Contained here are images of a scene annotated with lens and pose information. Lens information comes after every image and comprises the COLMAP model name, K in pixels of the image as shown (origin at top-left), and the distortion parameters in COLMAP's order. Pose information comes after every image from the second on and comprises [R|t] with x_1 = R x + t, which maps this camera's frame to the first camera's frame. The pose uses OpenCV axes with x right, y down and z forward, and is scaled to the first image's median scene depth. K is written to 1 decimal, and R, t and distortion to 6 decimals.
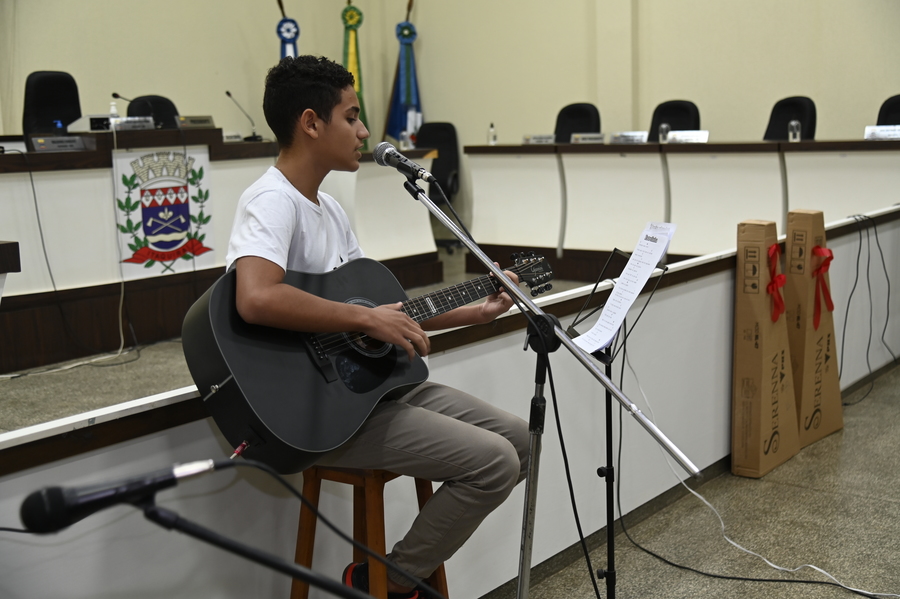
lens RADIAL K [[1212.1, 0, 450.0], [0, 1212.1, 299.5], [0, 0, 1]] dist [-0.014162, 0.003527]
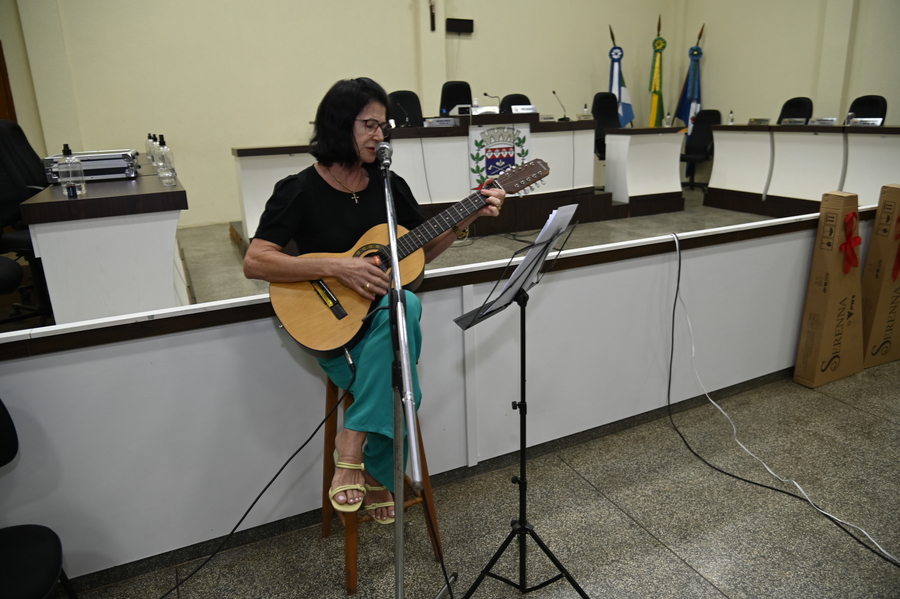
lens RADIAL K [[602.6, 0, 450.0], [0, 602.6, 299.5], [0, 0, 1]] dist [-0.037298, -0.002663]
pose [[0.884843, 0.136199, -0.445537, 0.119243], [-0.062509, 0.982374, 0.176164, -0.025158], [0.461678, -0.128028, 0.877760, 0.170626]]
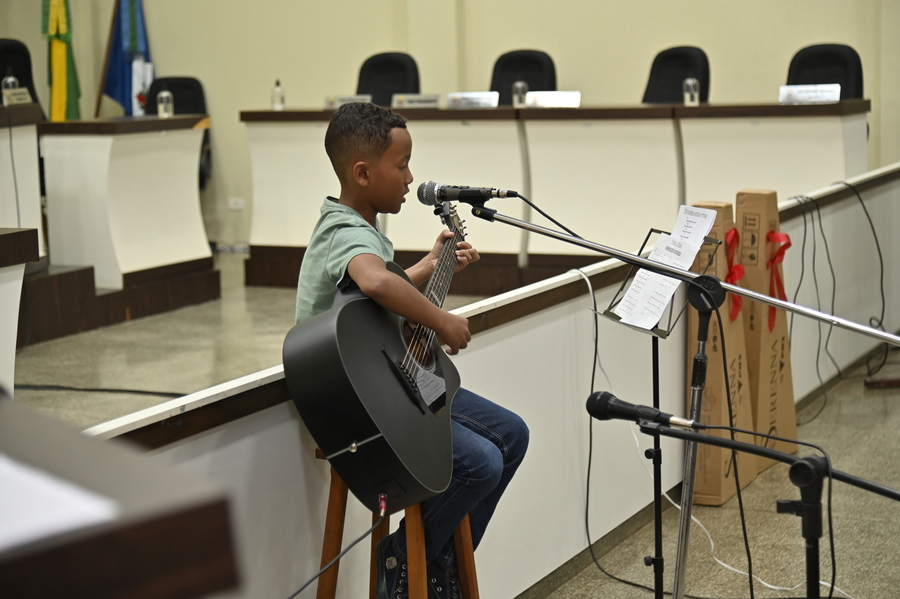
lens RADIAL K [[1879.6, 0, 450.0], [0, 1879.6, 299.5], [0, 0, 1]] dist [0.008360, 0.202315]
pose [[0.979486, -0.022473, 0.200258, -0.126007], [0.027134, 0.999420, -0.020561, 0.016805], [-0.199679, 0.025573, 0.979528, -0.168374]]
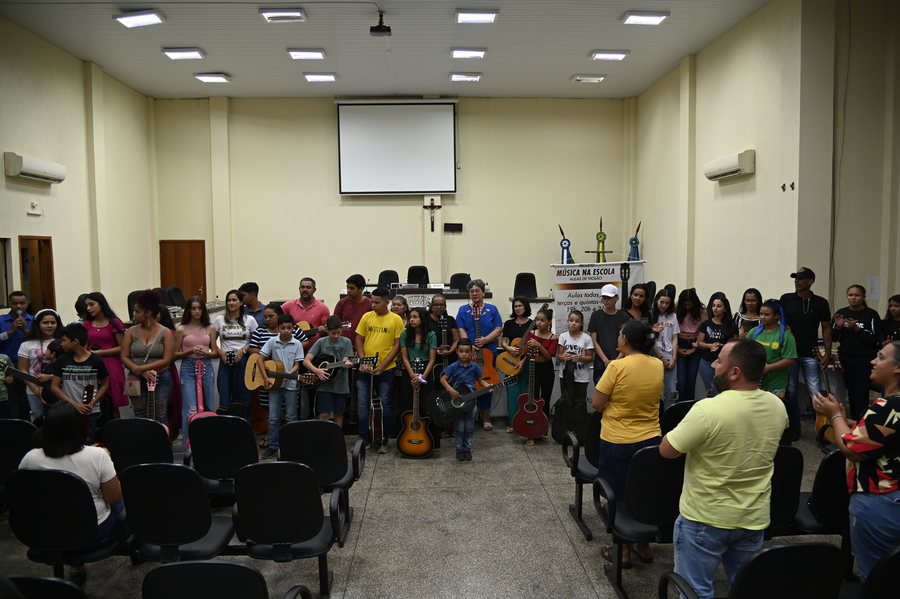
lens RADIAL K [[602.6, 0, 450.0], [0, 602.6, 299.5], [0, 0, 1]] dist [-0.037298, -0.002663]
pose [[0.623344, 0.085592, -0.777249, 1.002535], [-0.128464, 0.991695, 0.006180, -0.132329], [0.771323, 0.095996, 0.629163, 0.107732]]
